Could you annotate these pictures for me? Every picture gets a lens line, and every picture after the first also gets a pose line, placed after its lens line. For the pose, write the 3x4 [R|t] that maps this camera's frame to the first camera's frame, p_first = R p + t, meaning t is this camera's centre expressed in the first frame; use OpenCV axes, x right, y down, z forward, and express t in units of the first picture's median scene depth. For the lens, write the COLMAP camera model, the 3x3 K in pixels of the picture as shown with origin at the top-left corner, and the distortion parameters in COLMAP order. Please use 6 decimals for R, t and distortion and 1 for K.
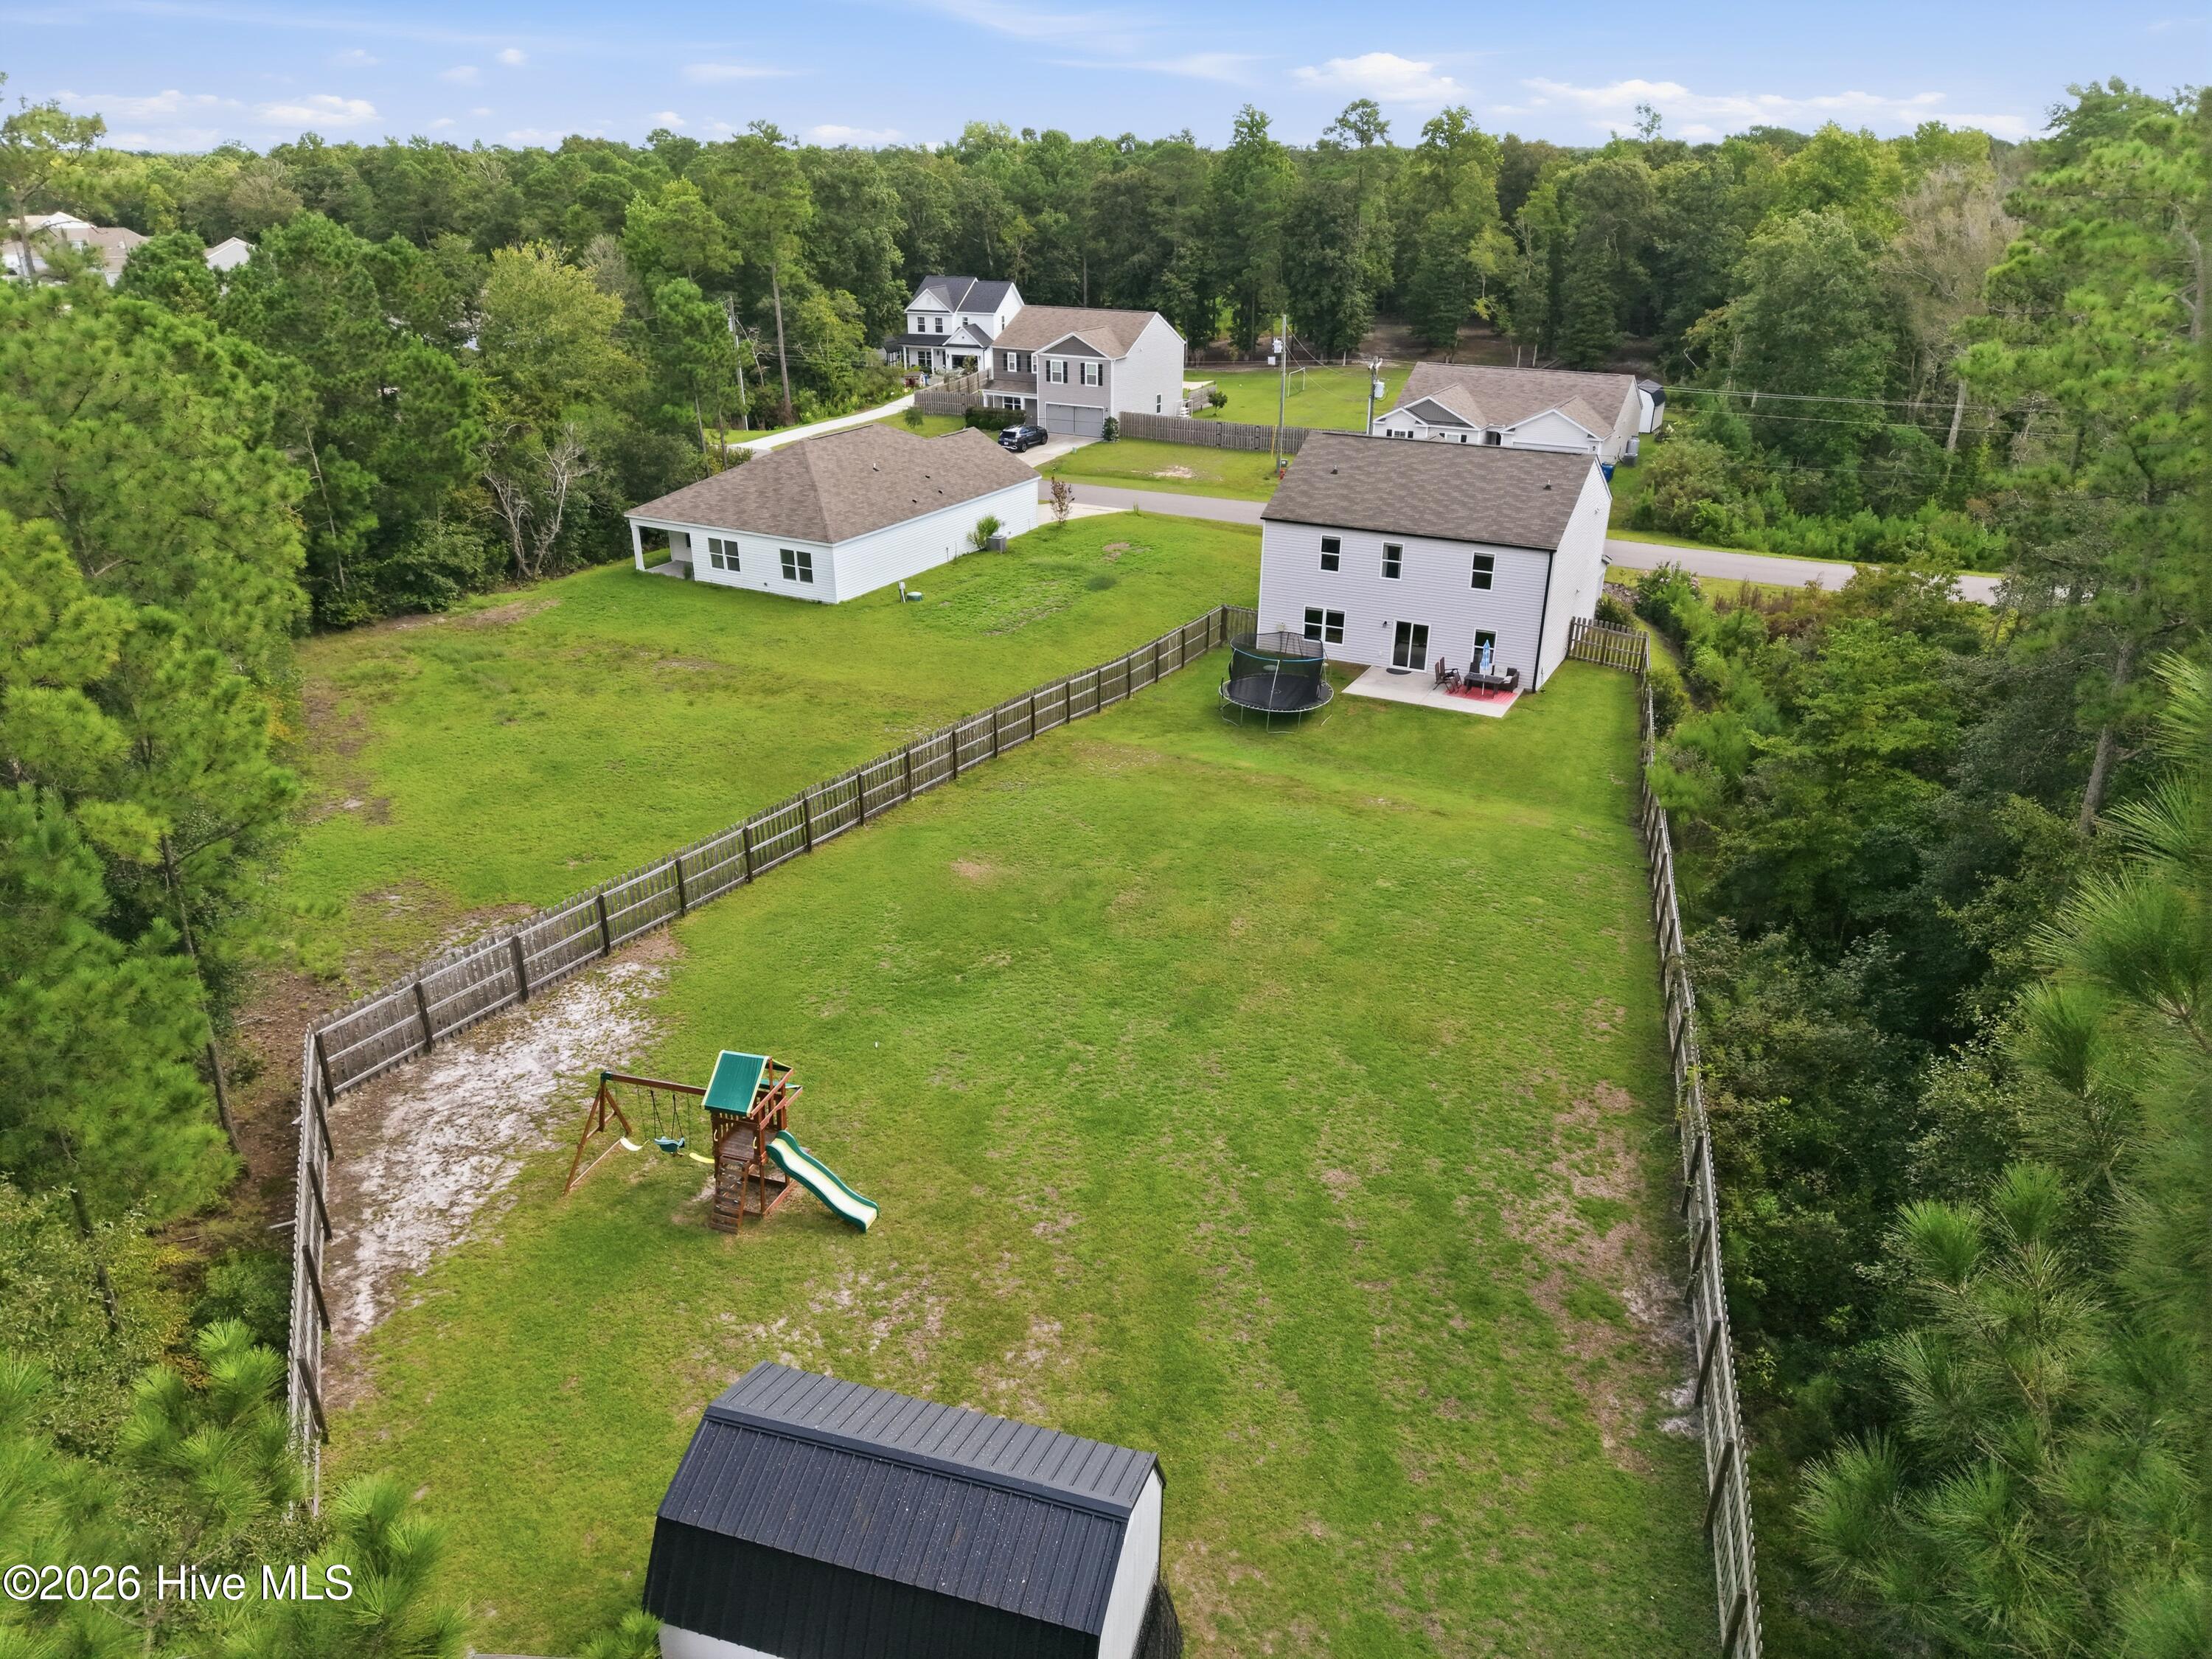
lens RADIAL K [[1463.7, 0, 1102.8], [0, 1463.7, 837.0], [0, 0, 1]] dist [0.069289, -0.082596]
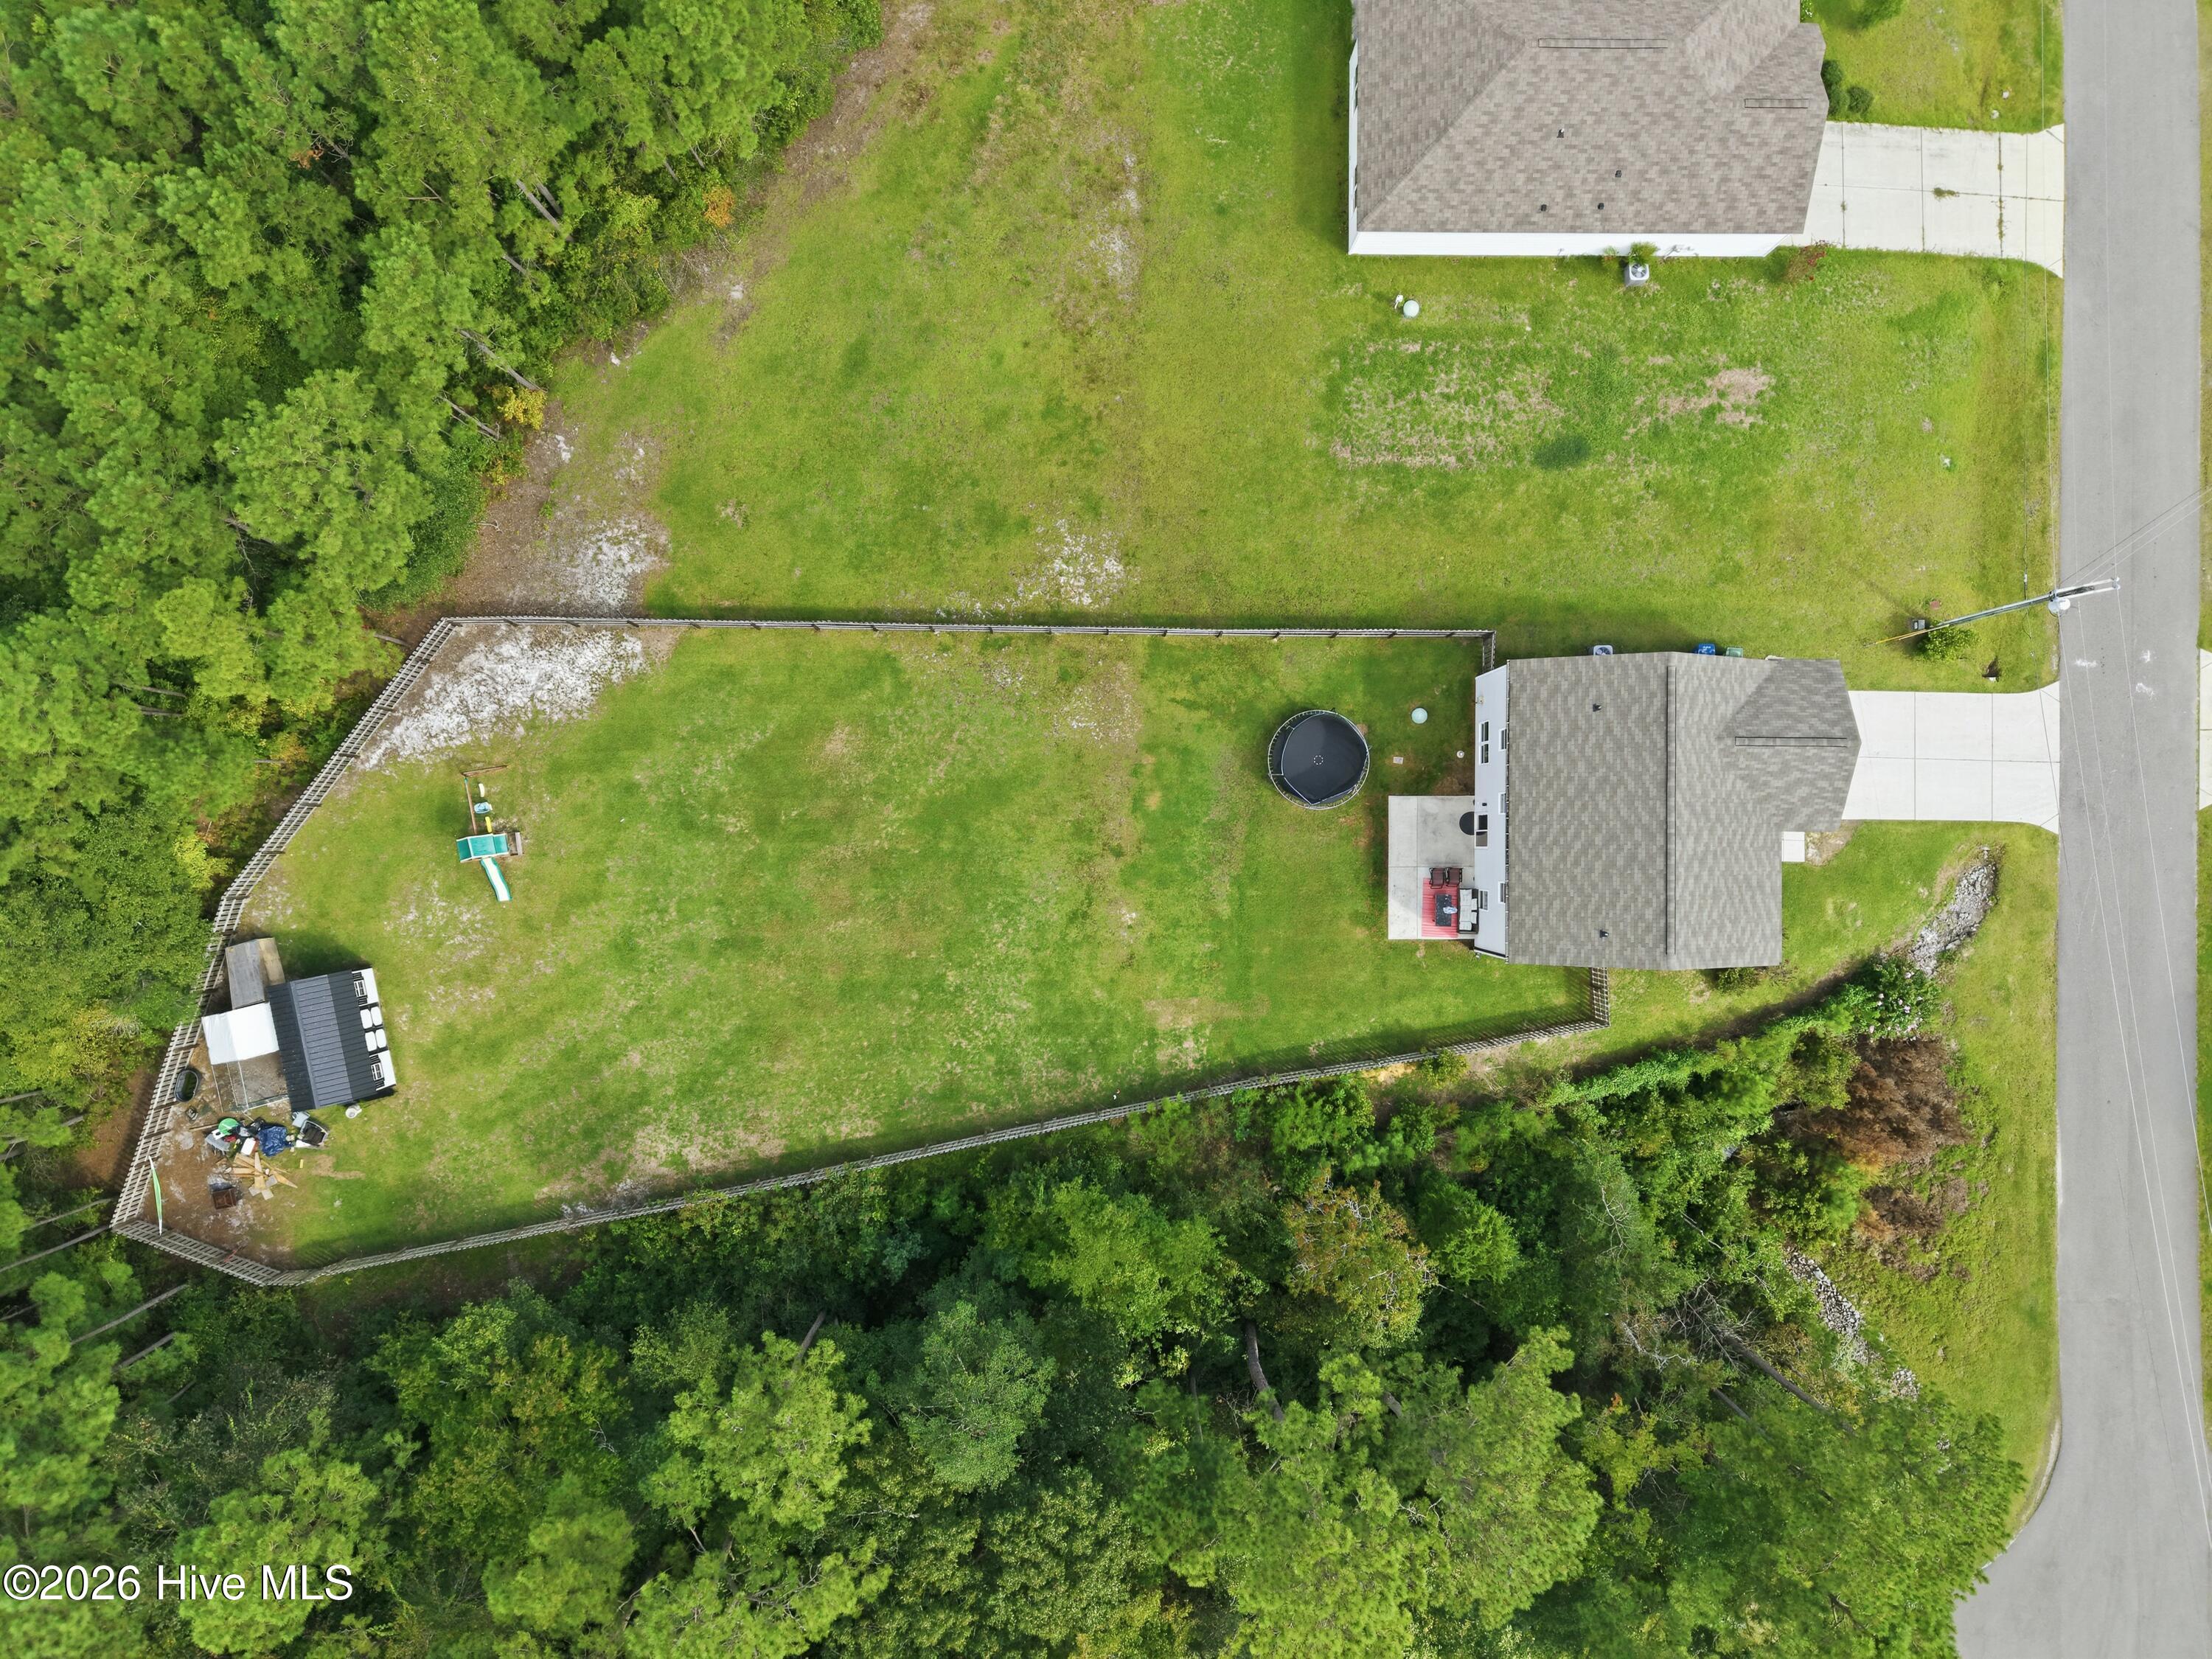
lens RADIAL K [[1463.7, 0, 1102.8], [0, 1463.7, 837.0], [0, 0, 1]] dist [0.069289, -0.082596]
pose [[0.466948, 0.884277, -0.003661, 0.078440], [-0.370412, 0.199354, 0.907223, -0.842110], [0.802966, -0.422270, 0.420635, 0.295358]]
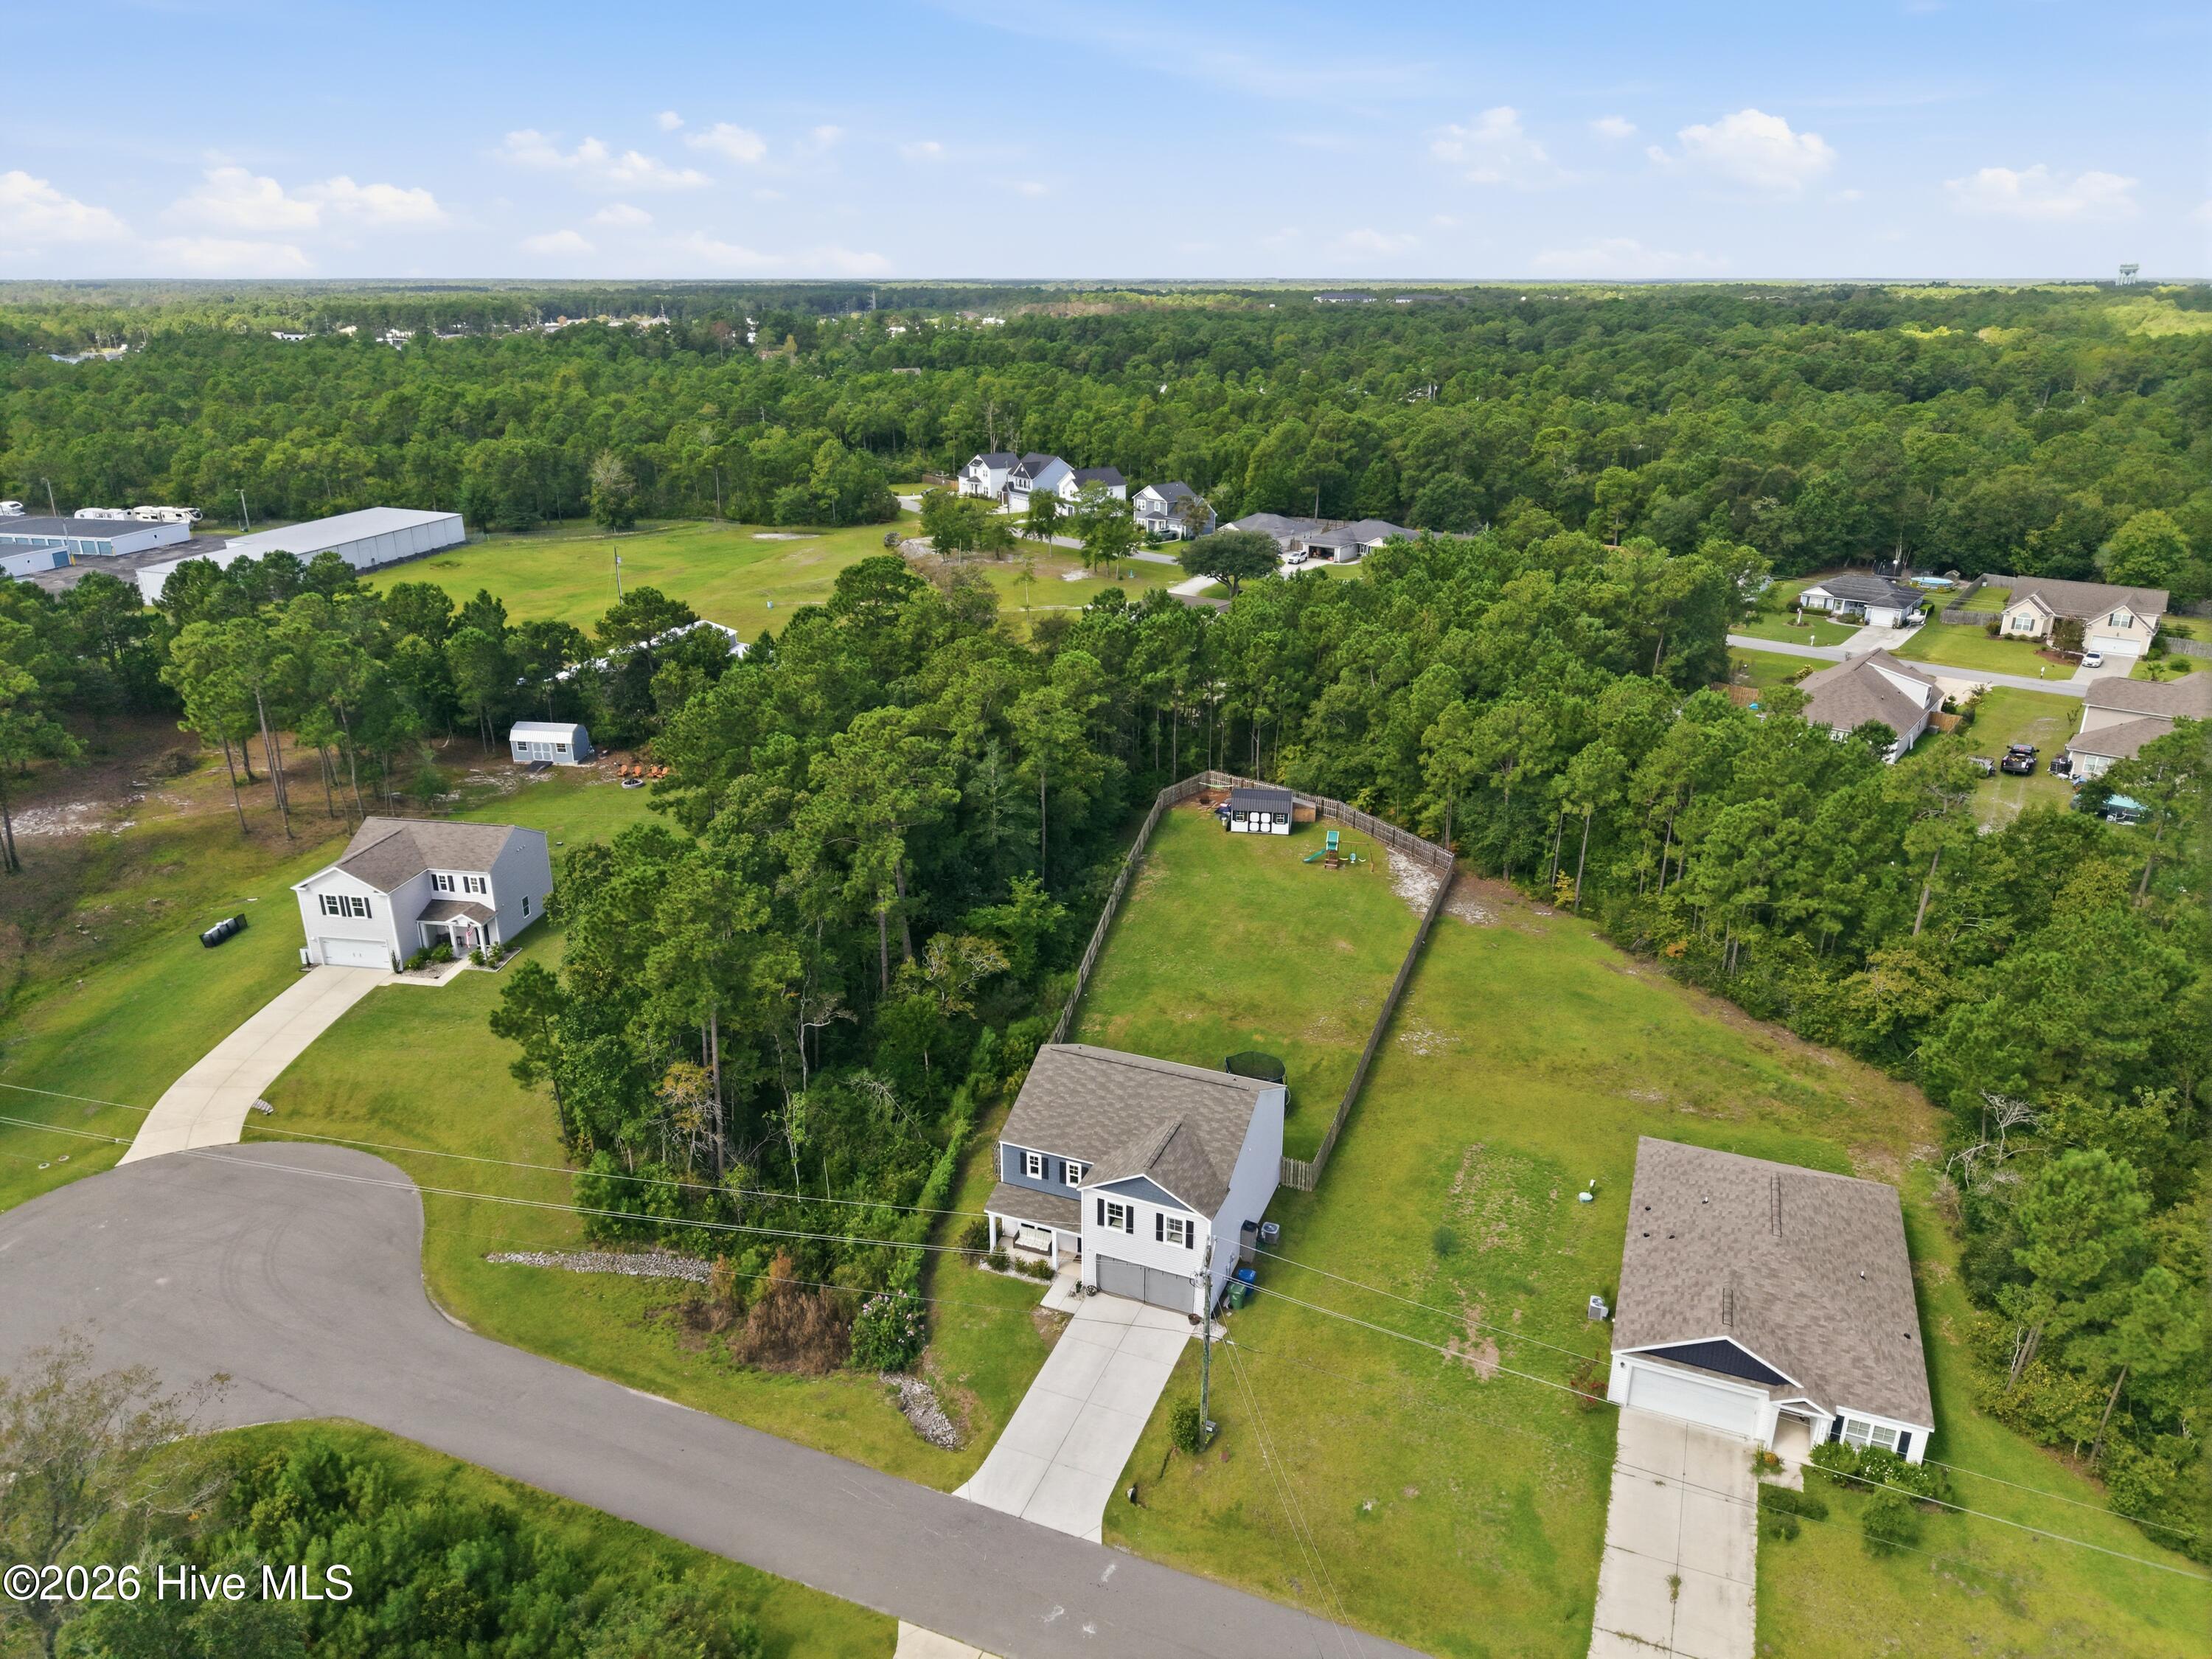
lens RADIAL K [[1472.1, 0, 1097.2], [0, 1472.1, 844.6], [0, 0, 1]] dist [0.067919, -0.117428]
pose [[-0.995252, 0.028210, -0.093154, 0.338894], [-0.045895, 0.707983, 0.704736, -1.113077], [0.085832, 0.705665, -0.703327, 1.525484]]
